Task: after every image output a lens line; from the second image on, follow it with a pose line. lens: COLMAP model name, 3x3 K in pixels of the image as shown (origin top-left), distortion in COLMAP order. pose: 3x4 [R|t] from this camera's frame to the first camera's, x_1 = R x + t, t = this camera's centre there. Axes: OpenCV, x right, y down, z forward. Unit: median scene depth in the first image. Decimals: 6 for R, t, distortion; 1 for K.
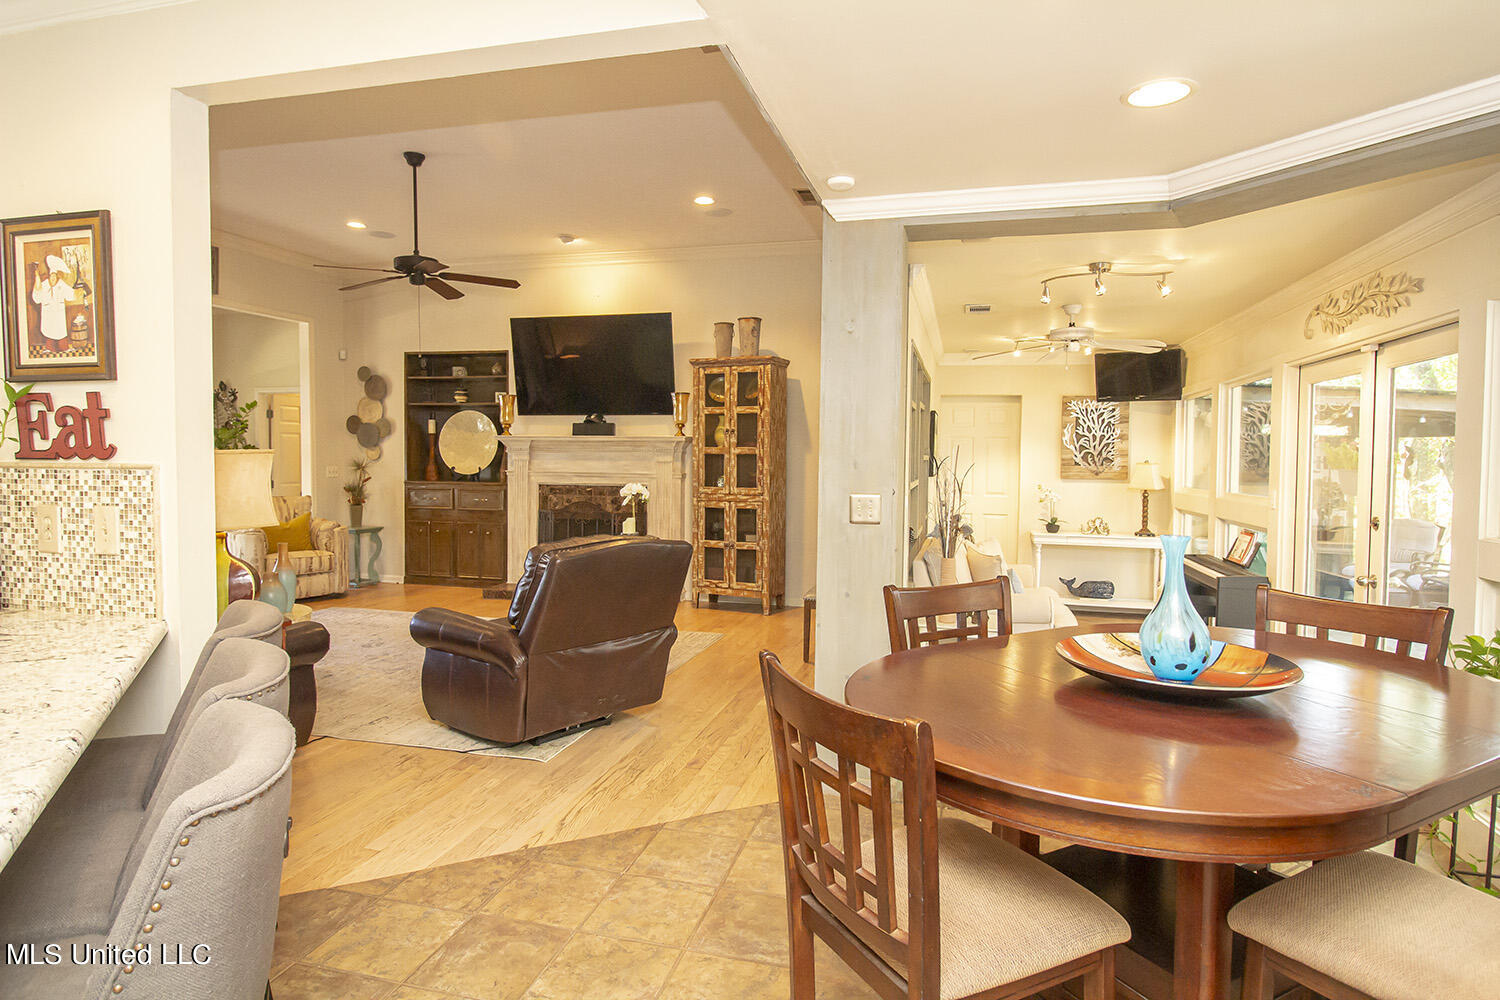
lens RADIAL K [[811.5, 0, 764.4], [0, 811.5, 486.1], [0, 0, 1]] dist [-0.001736, -0.008865]
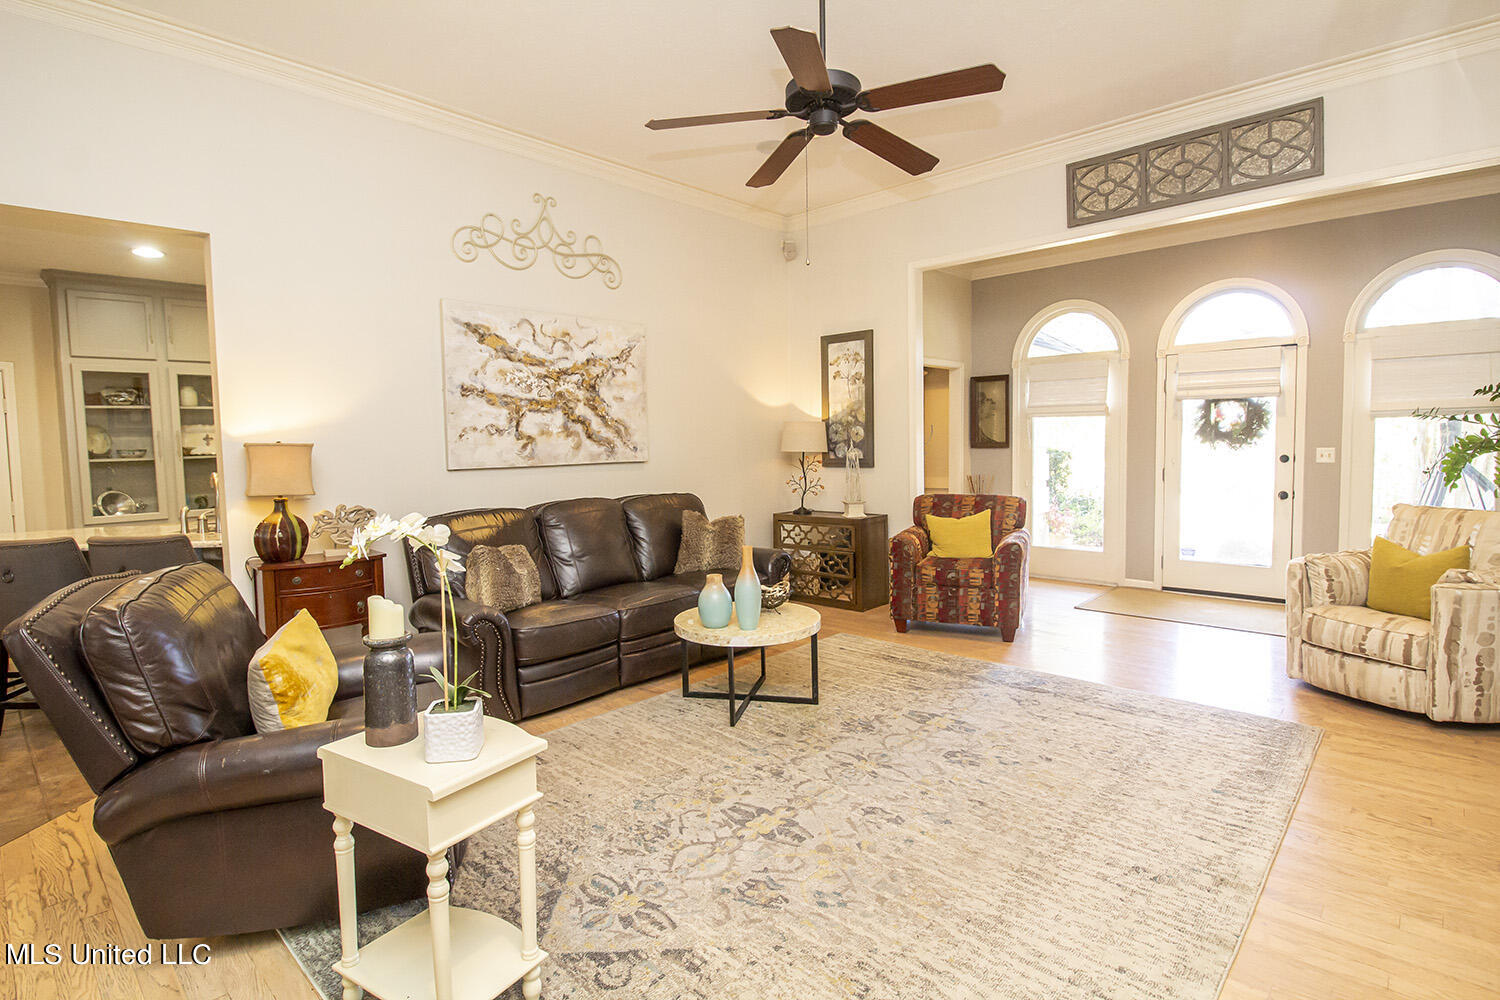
lens RADIAL K [[765.8, 0, 744.7], [0, 765.8, 493.2], [0, 0, 1]] dist [-0.019447, -0.001517]
pose [[-0.515511, 0.060082, -0.854774, 0.053760], [-0.018741, 0.996510, 0.081348, -0.028209], [0.856678, 0.057955, -0.512585, 0.844878]]
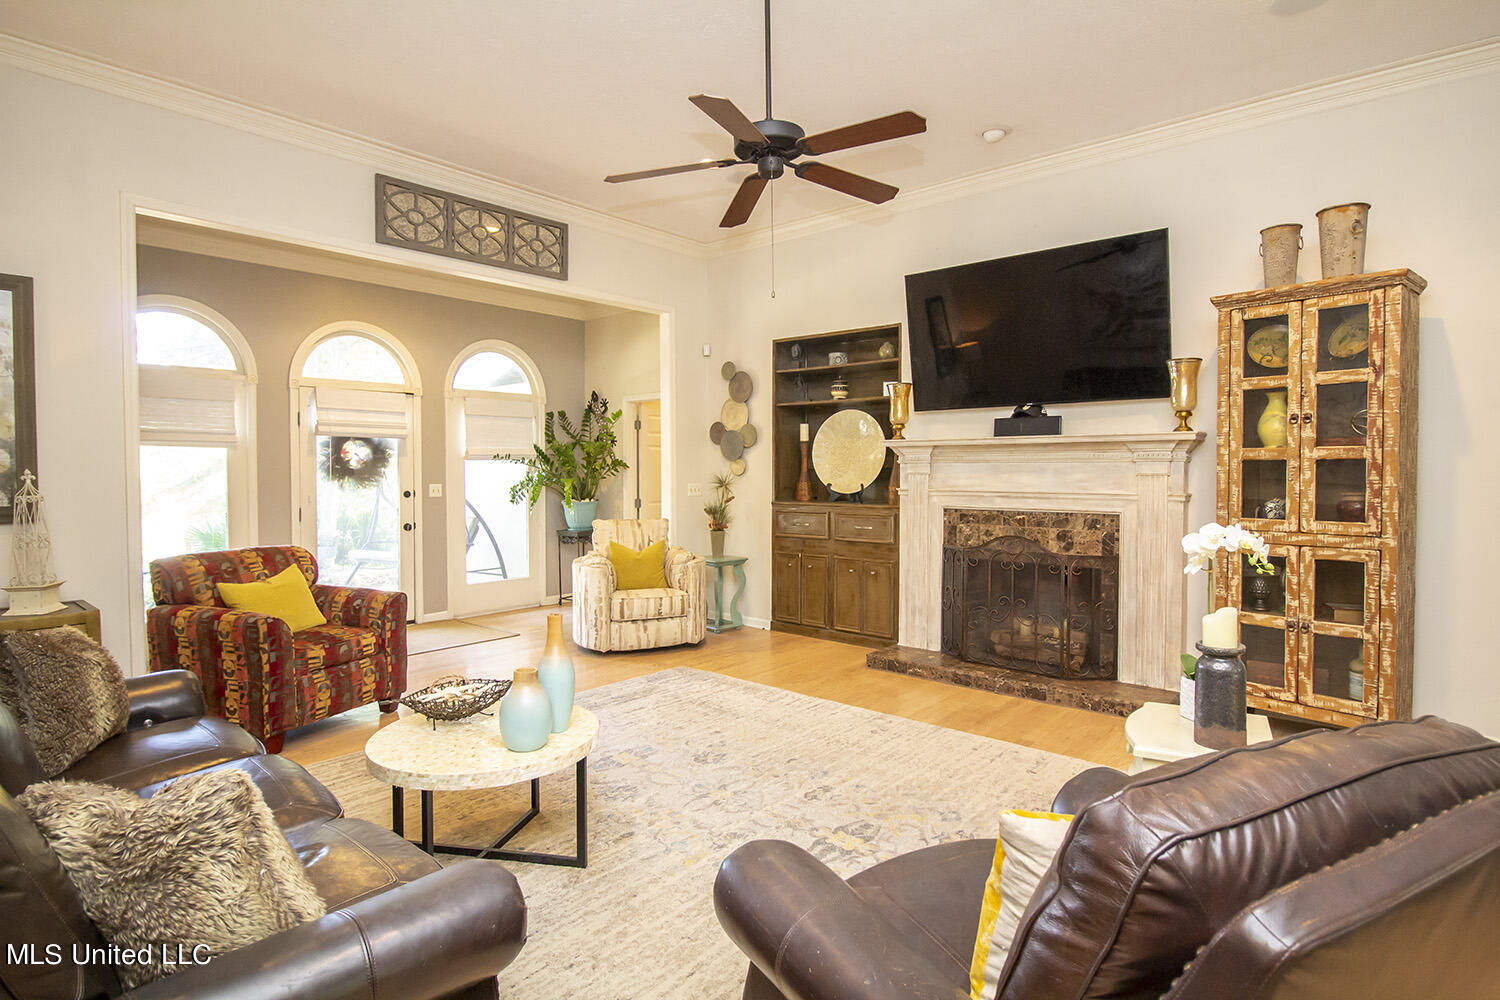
lens RADIAL K [[811.5, 0, 754.5], [0, 811.5, 491.3], [0, 0, 1]] dist [-0.001736, -0.008865]
pose [[0.895505, 0.001797, -0.445048, -0.114364], [-0.007538, 0.999910, -0.011132, -0.008067], [0.444987, 0.013324, 0.895438, 0.305336]]
